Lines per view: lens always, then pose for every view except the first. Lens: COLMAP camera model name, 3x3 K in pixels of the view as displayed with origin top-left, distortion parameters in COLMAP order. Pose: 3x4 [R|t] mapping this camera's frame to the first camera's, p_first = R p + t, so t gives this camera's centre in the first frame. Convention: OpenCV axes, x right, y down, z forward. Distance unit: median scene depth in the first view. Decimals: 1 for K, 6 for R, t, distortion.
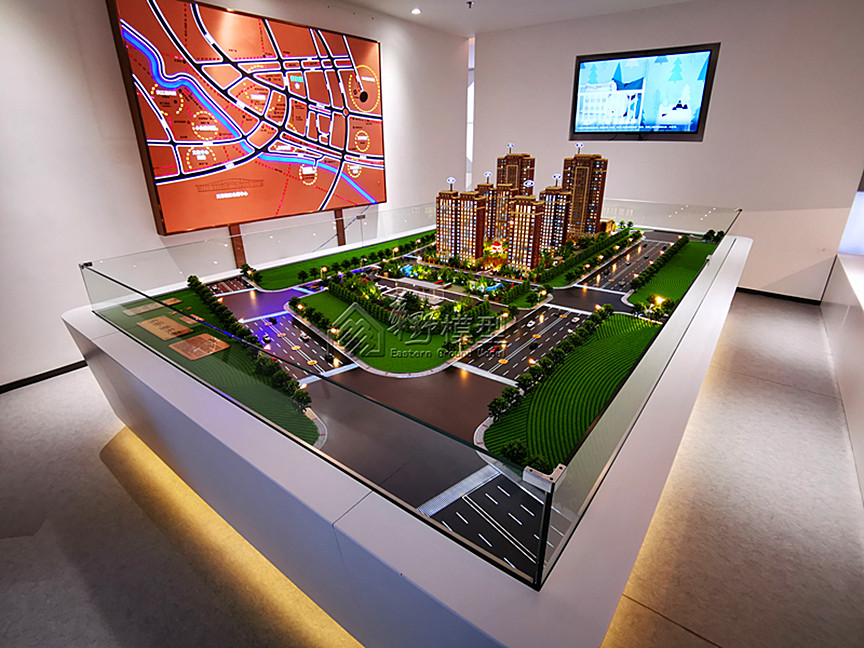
lens RADIAL K [[418.3, 0, 432.0], [0, 418.3, 324.0], [0, 0, 1]] dist [-0.132700, 0.029895]
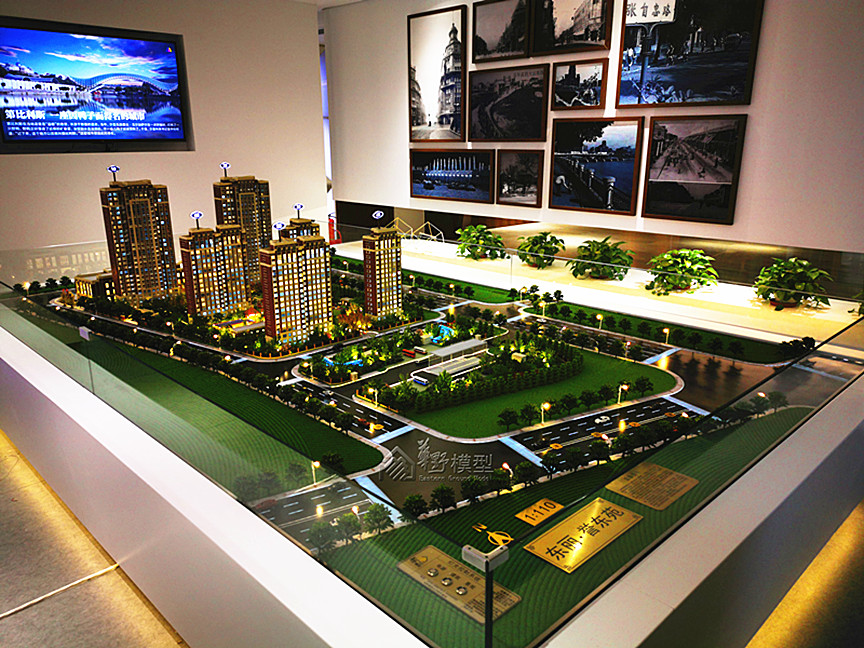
lens RADIAL K [[702.8, 0, 432.0], [0, 702.8, 324.0], [0, 0, 1]] dist [-0.007699, -0.003713]
pose [[0.135348, -0.221223, 0.965785, -1.006321], [0.389451, 0.908175, 0.153448, -0.287859], [-0.911048, 0.355357, 0.209075, 0.631383]]
